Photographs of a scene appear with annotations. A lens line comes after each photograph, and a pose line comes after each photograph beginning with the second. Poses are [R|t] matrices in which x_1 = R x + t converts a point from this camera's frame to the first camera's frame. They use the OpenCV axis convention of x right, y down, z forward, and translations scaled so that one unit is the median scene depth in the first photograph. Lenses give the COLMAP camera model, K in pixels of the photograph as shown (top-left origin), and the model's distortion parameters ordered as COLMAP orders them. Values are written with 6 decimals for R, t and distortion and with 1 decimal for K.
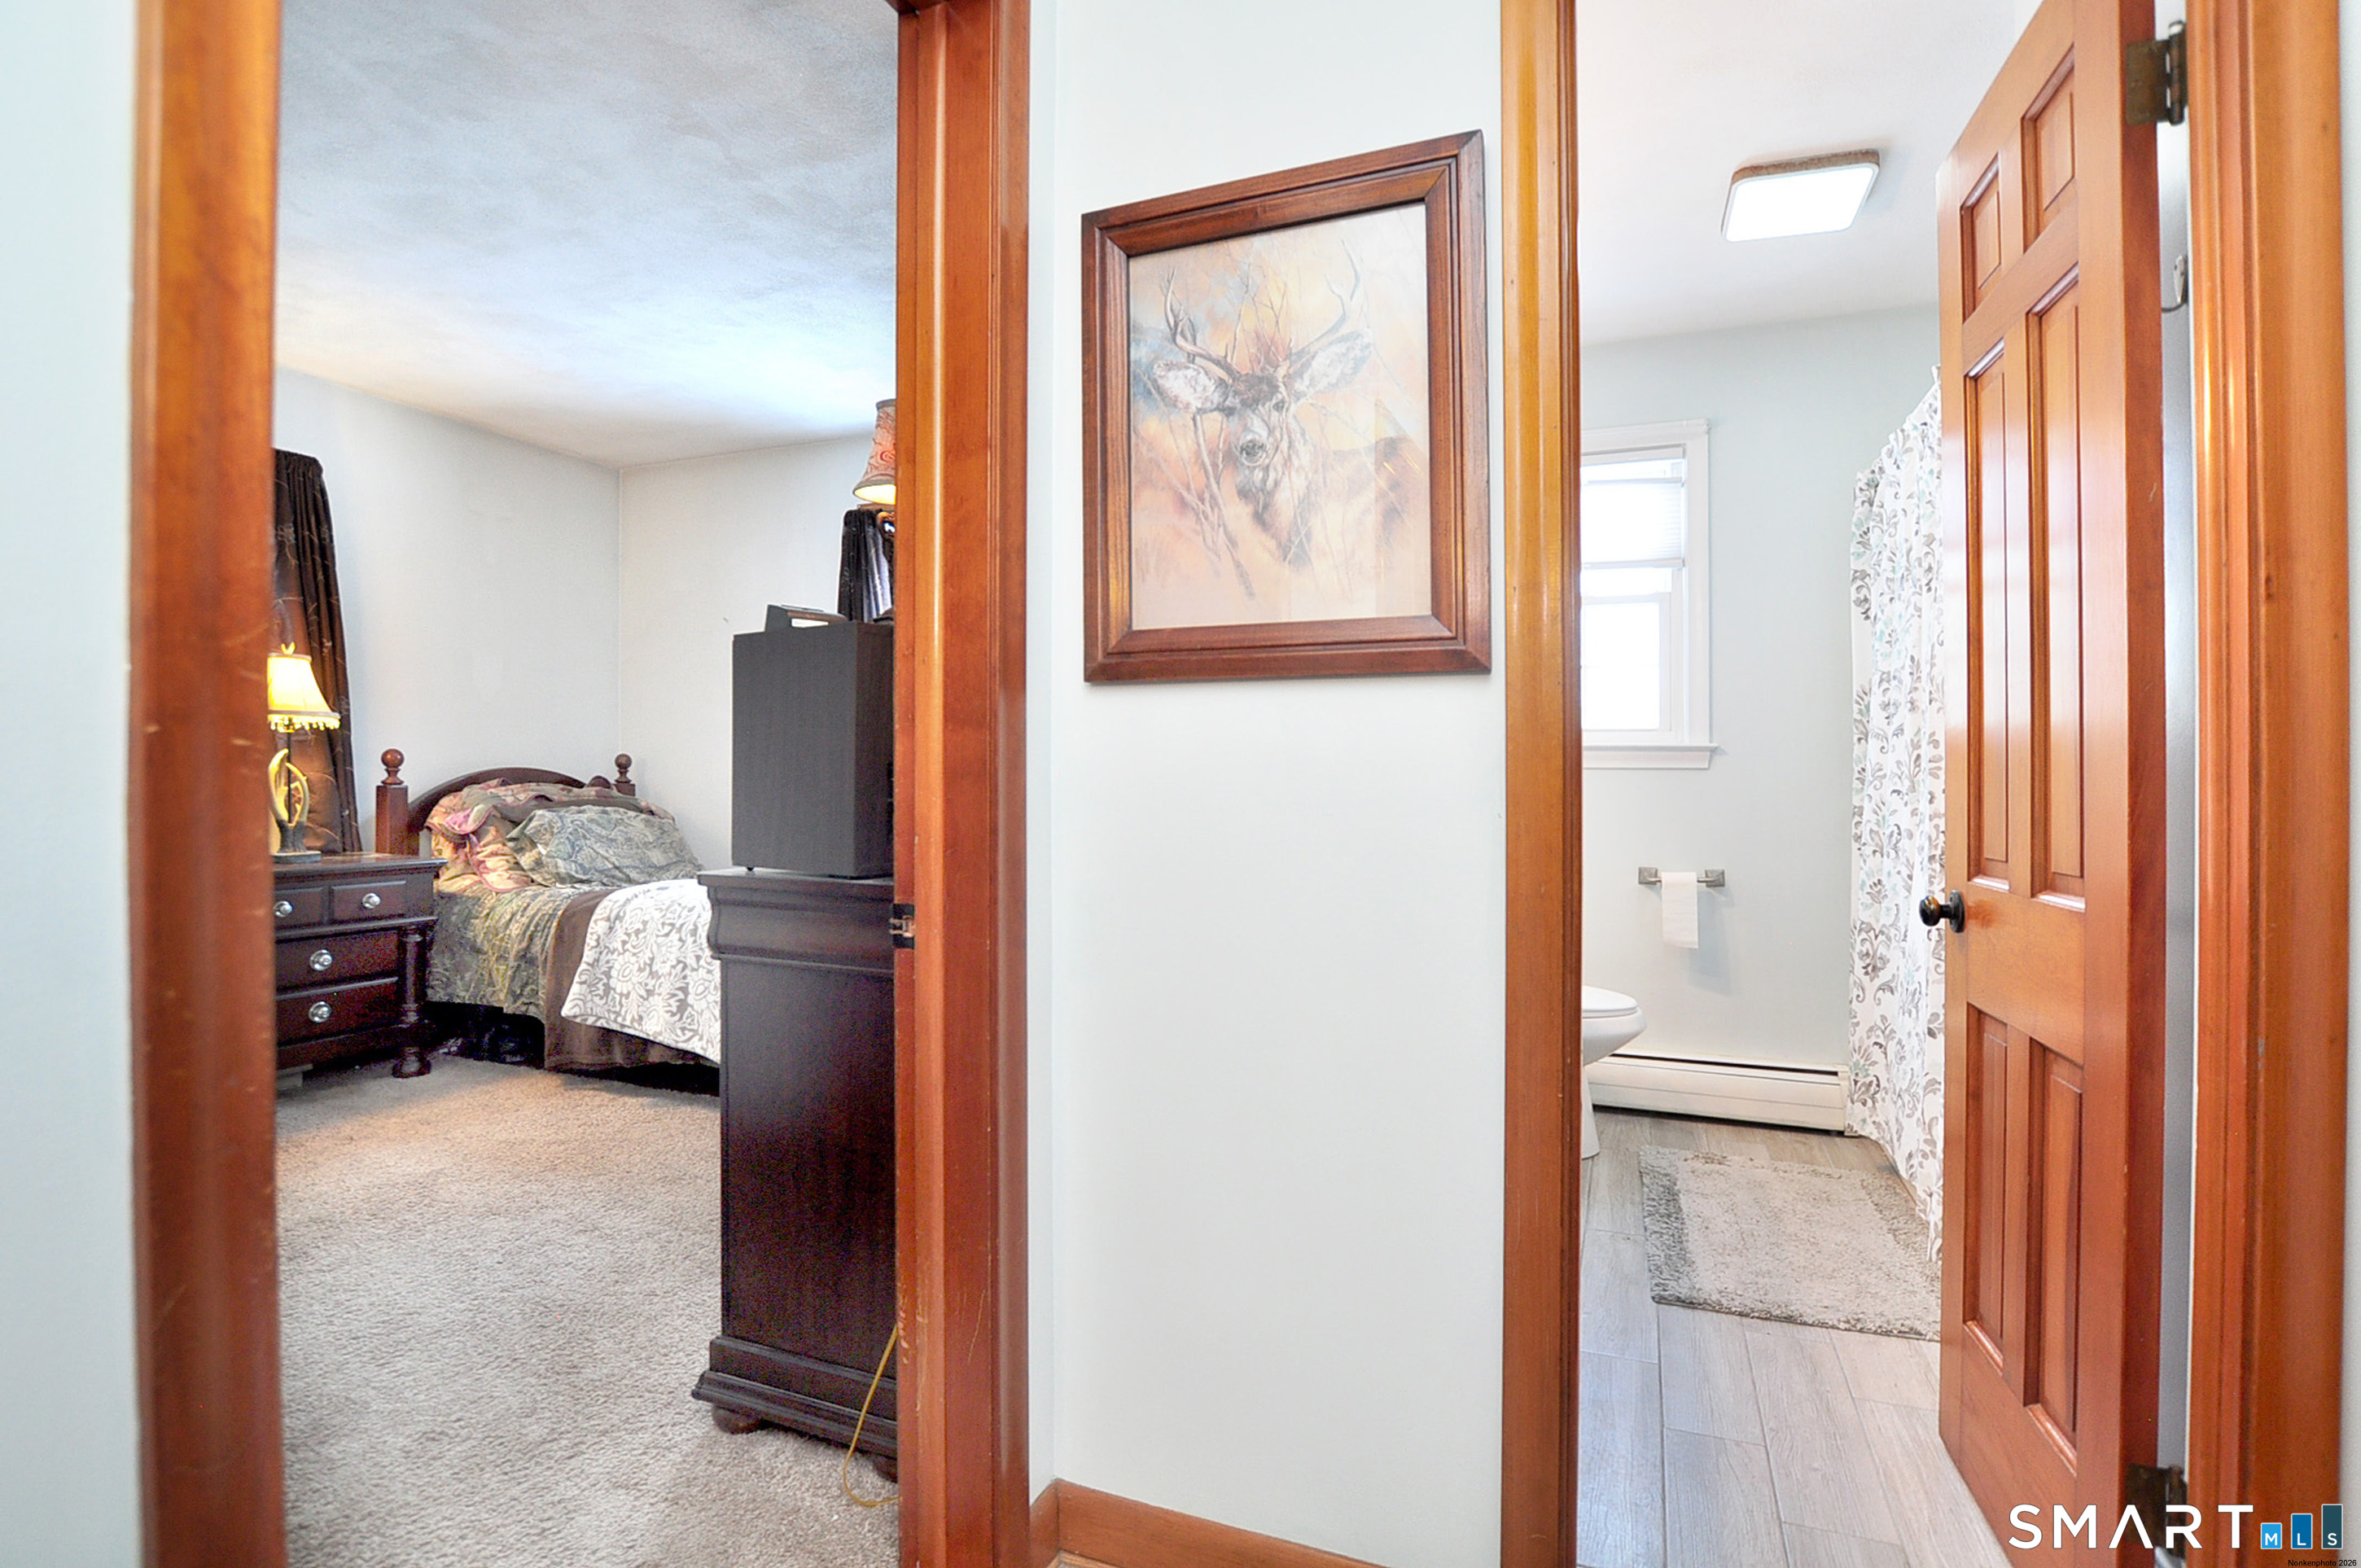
lens RADIAL K [[1078.3, 0, 1180.5], [0, 1078.3, 784.0], [0, 0, 1]] dist [-0.017638, -0.000224]
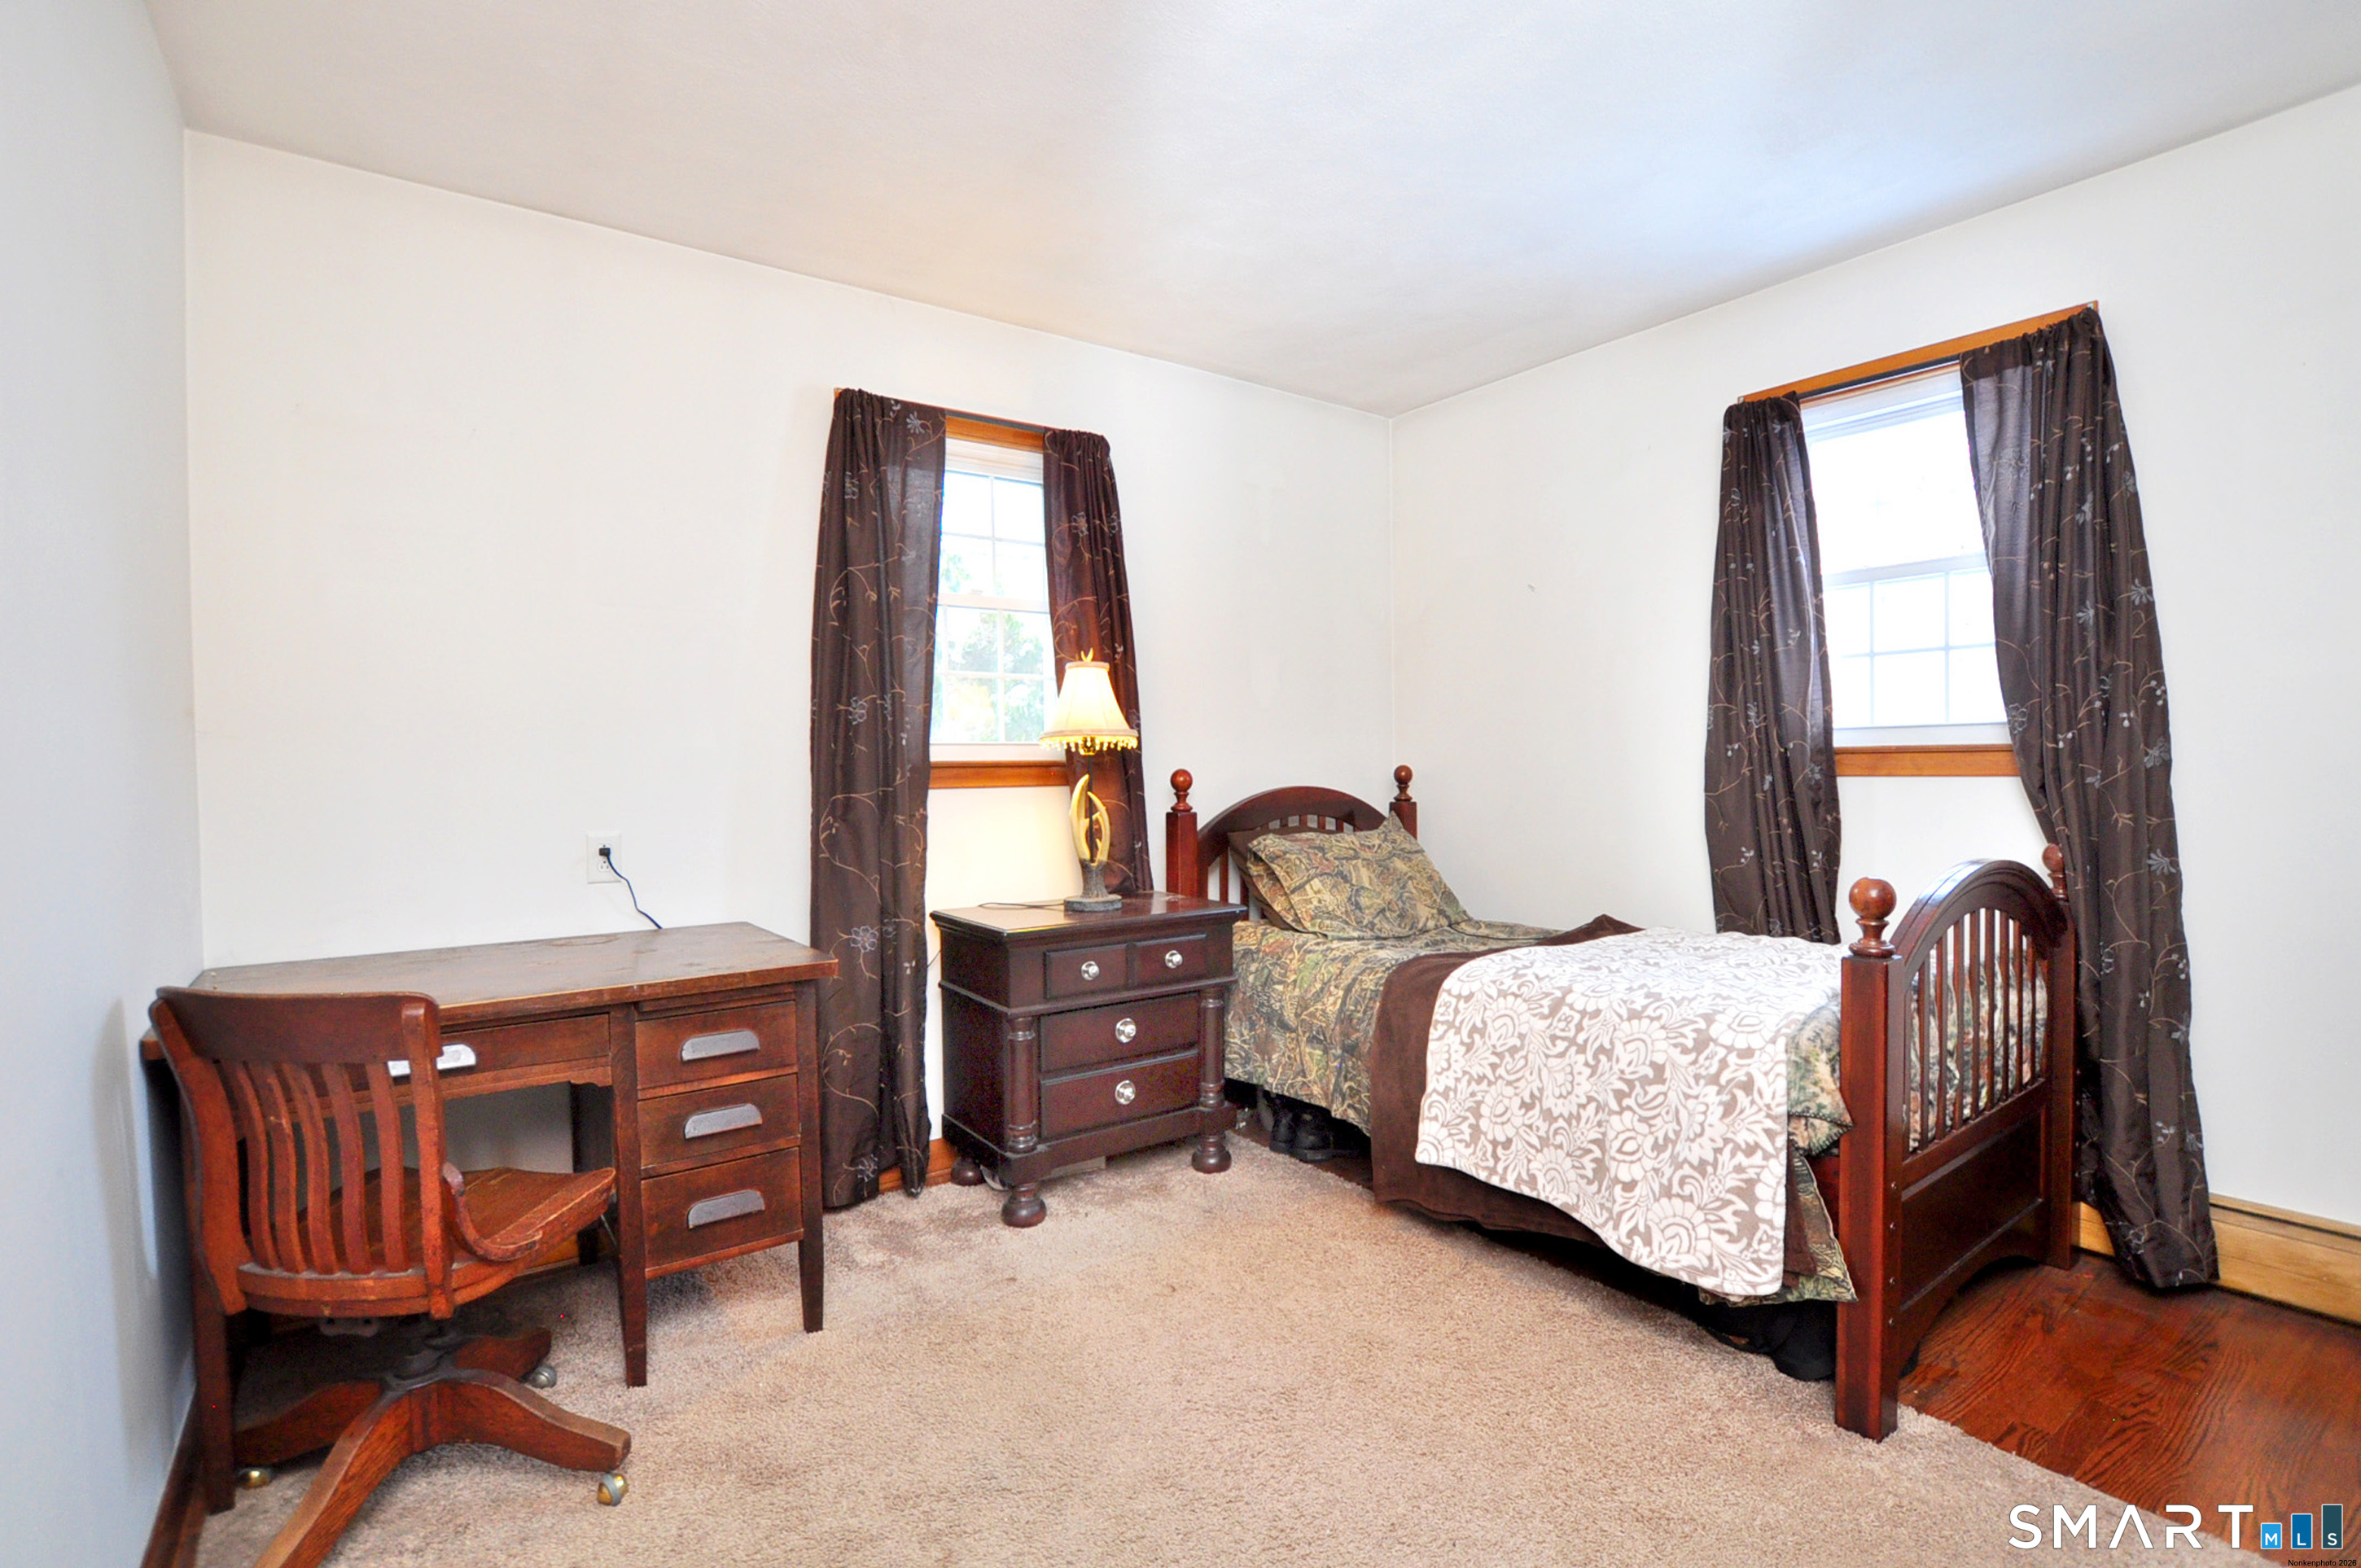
lens RADIAL K [[1105.4, 0, 1189.9], [0, 1105.4, 800.7], [0, 0, 1]] dist [-0.030471, -0.000012]
pose [[0.841885, 0.003409, -0.539646, -0.278873], [0.009830, 0.999717, 0.021650, -0.028545], [0.539567, -0.023532, 0.841614, 0.285696]]
